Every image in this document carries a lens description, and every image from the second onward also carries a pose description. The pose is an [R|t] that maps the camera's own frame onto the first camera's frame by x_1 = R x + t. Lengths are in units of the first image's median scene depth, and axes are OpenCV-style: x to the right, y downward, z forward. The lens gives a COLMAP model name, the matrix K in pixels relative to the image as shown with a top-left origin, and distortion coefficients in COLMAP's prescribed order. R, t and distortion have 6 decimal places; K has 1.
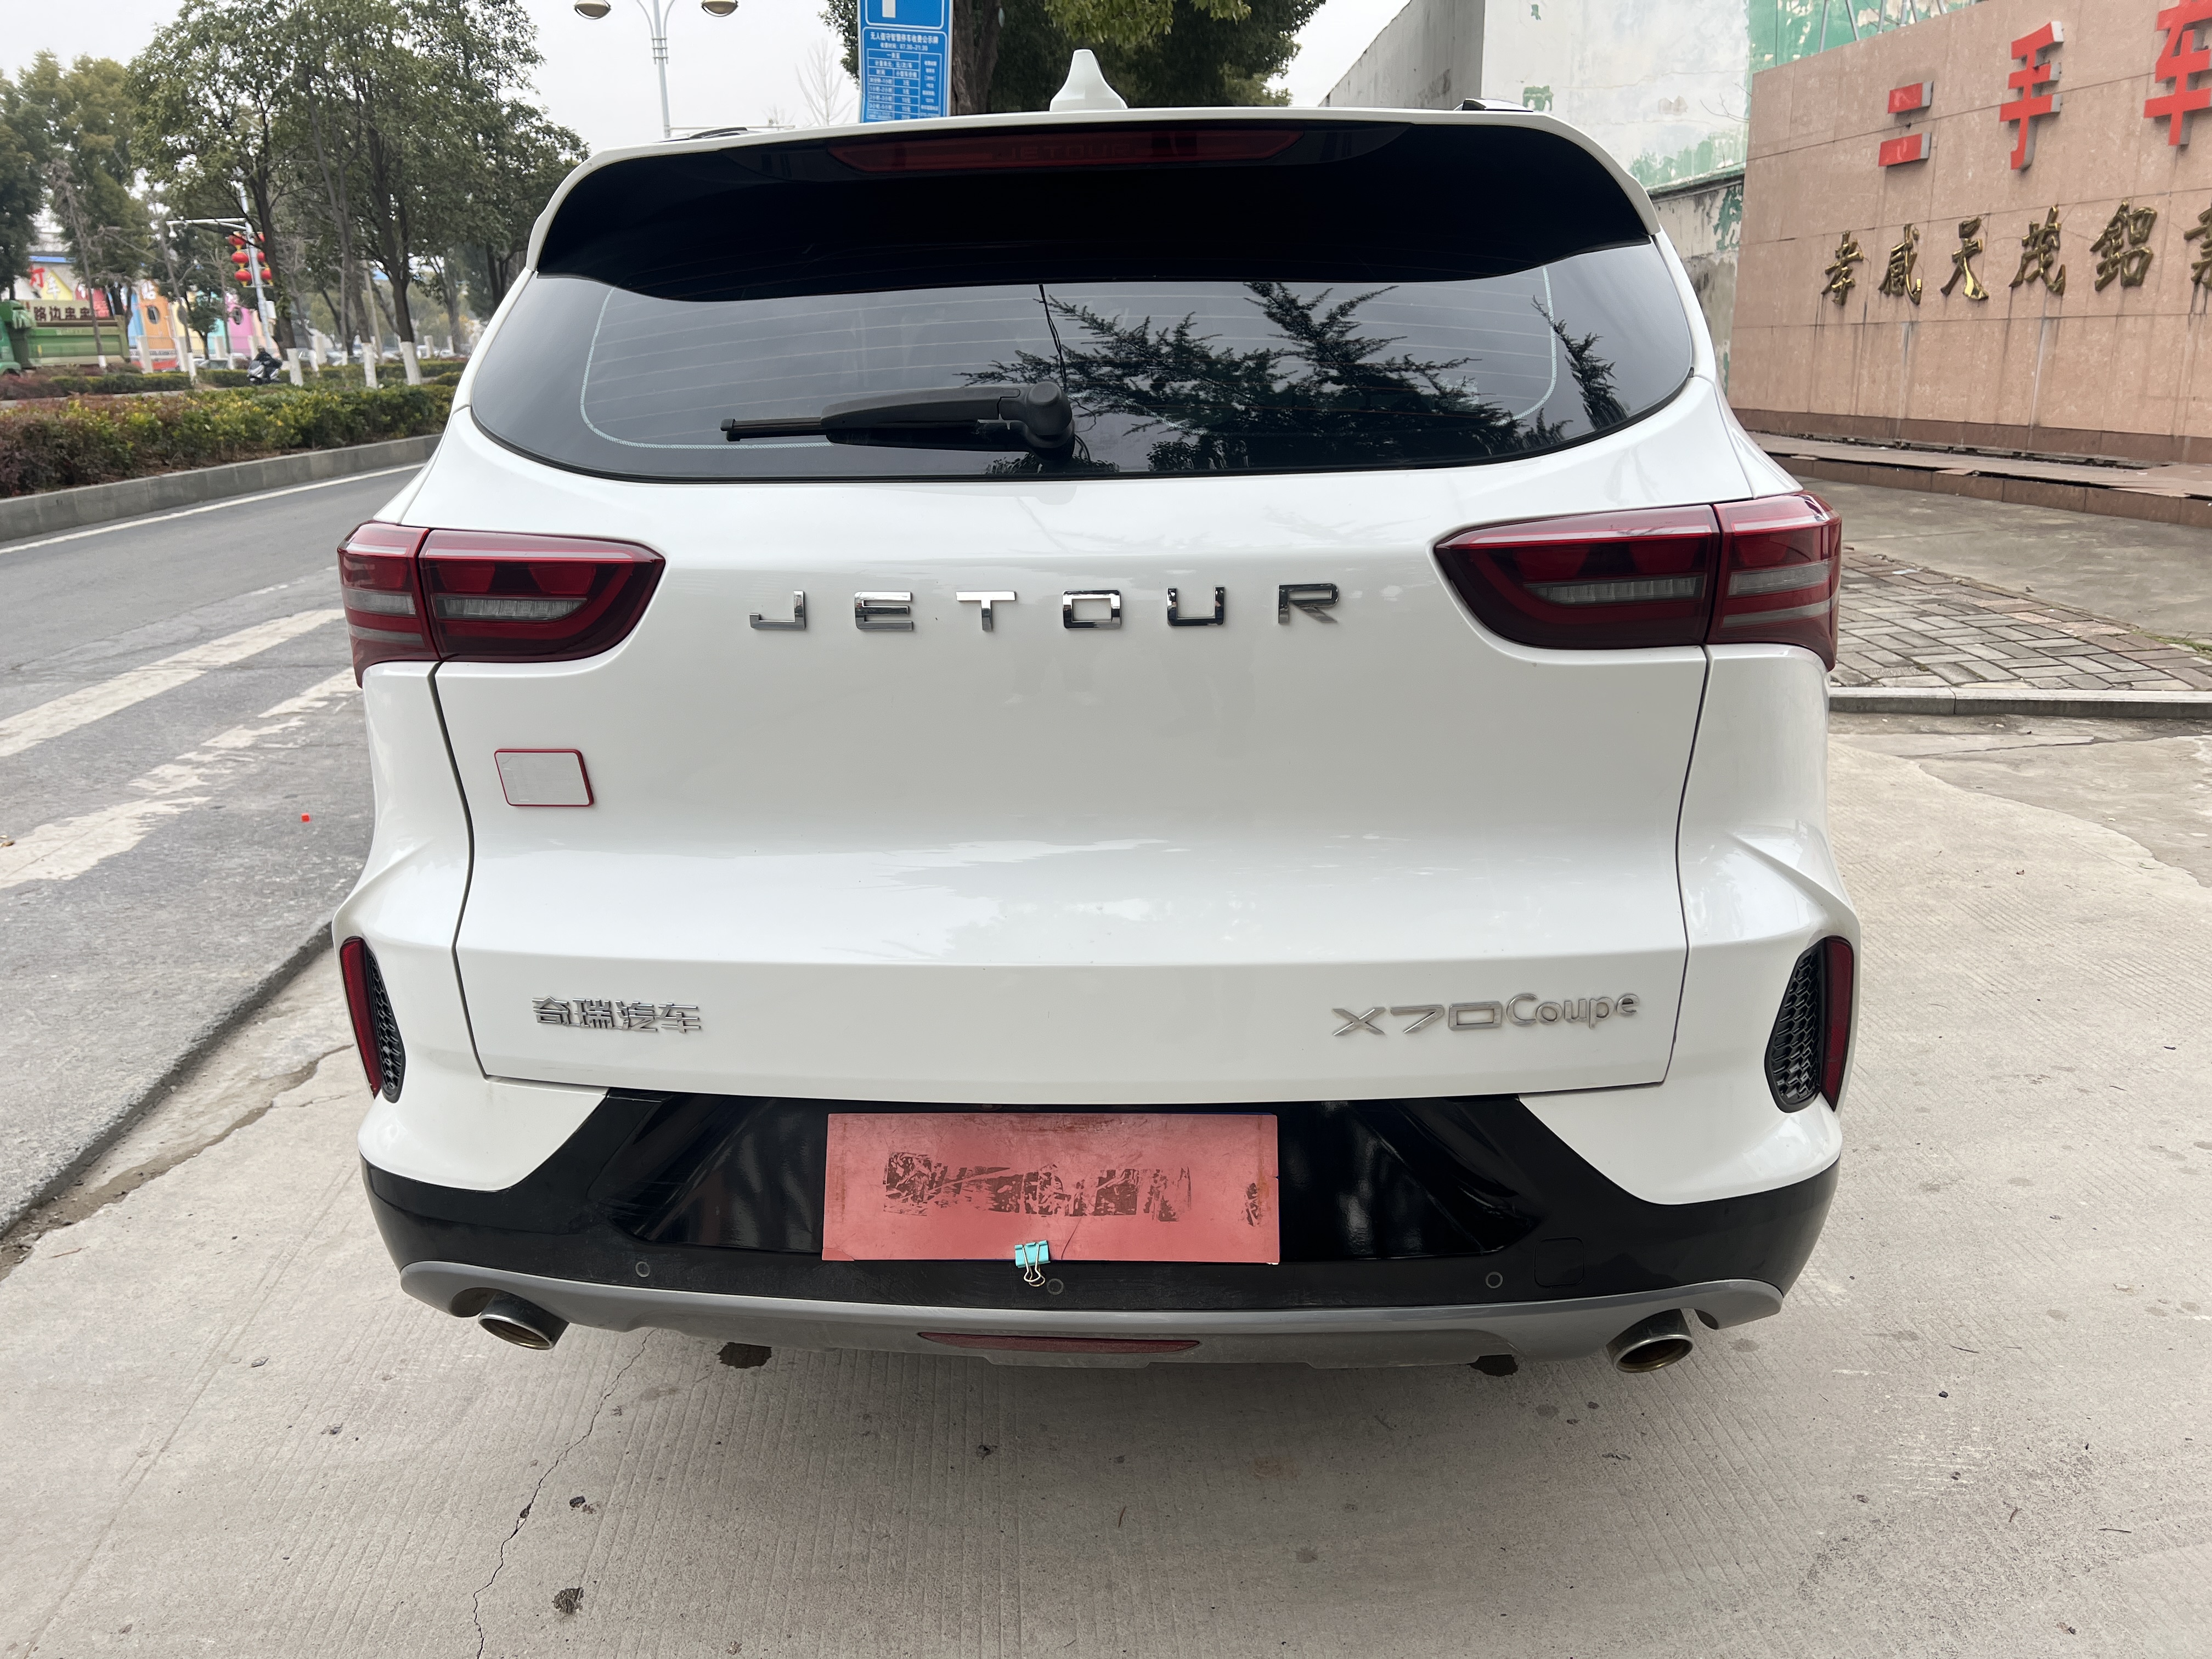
lens RADIAL K [[1813.2, 0, 1106.0], [0, 1813.2, 829.5], [0, 0, 1]] dist [0.000870, -0.014743]
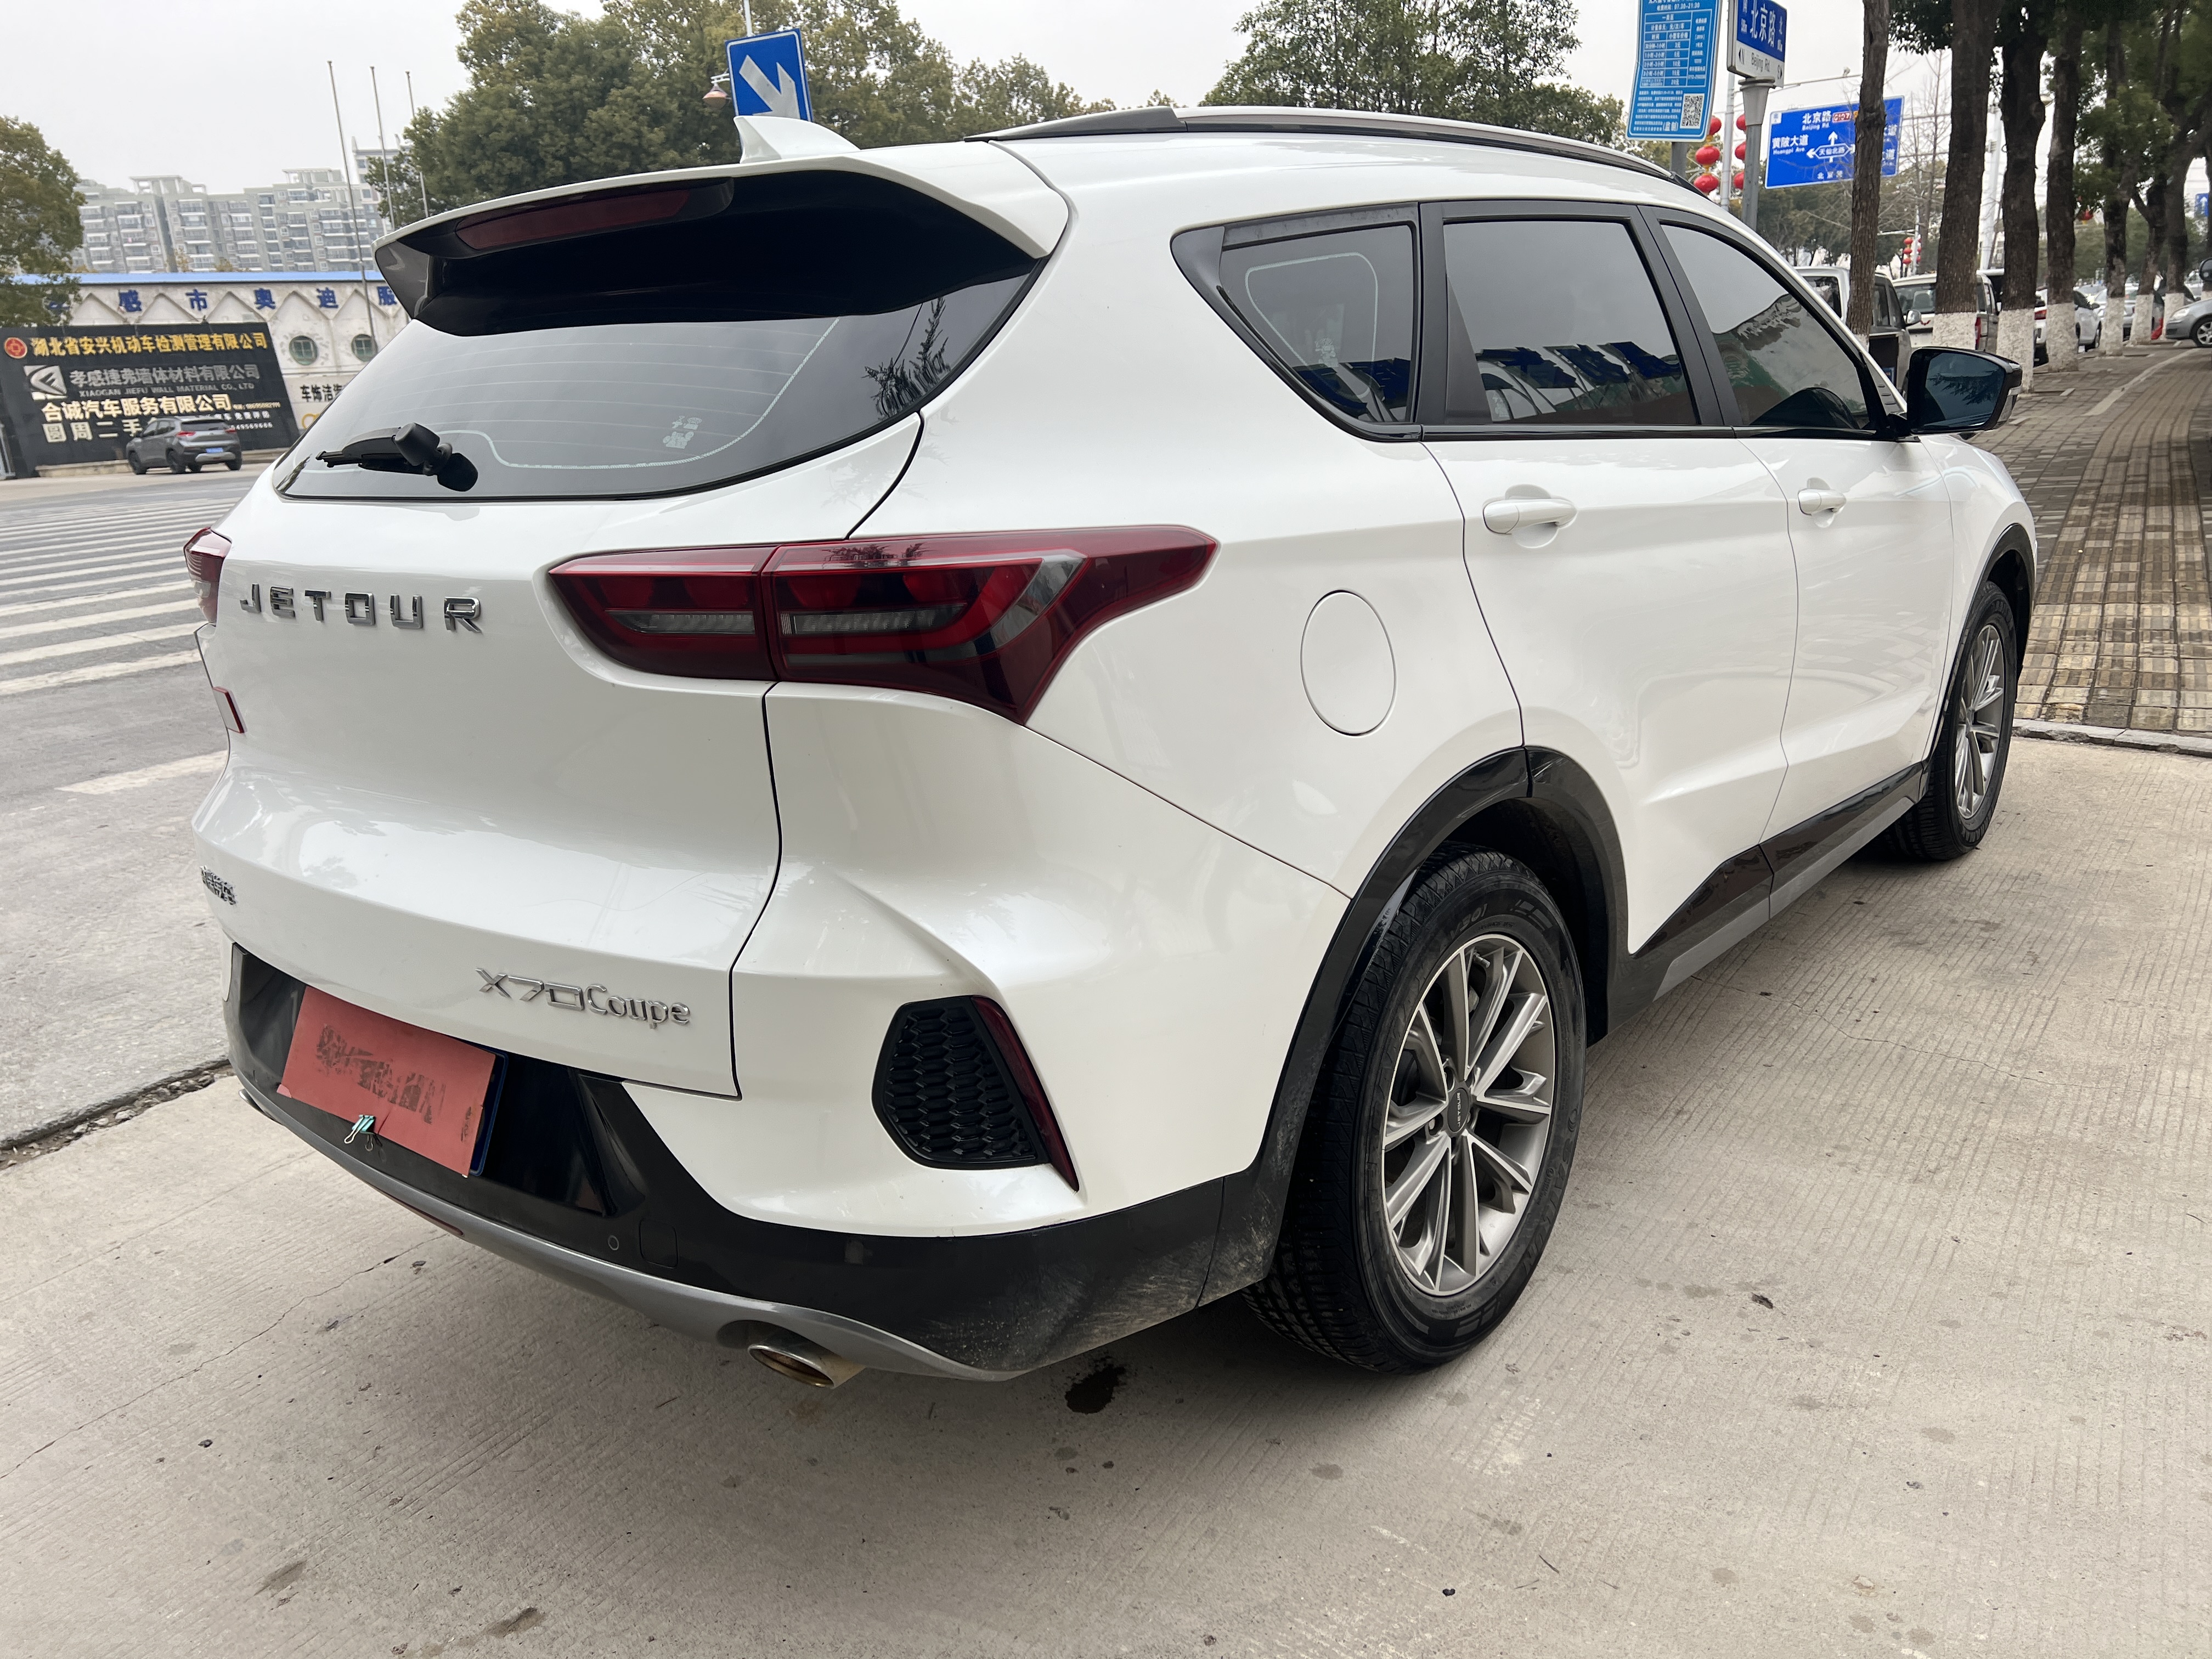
lens RADIAL K [[1761.1, 0, 1106.0], [0, 1761.1, 829.5], [0, 0, 1]] dist [0.111472, -0.145900]
pose [[0.794038, 0.127309, -0.594388, 1.050885], [-0.116254, 0.991578, 0.057079, -0.094784], [0.596648, 0.023777, 0.802150, 0.307242]]
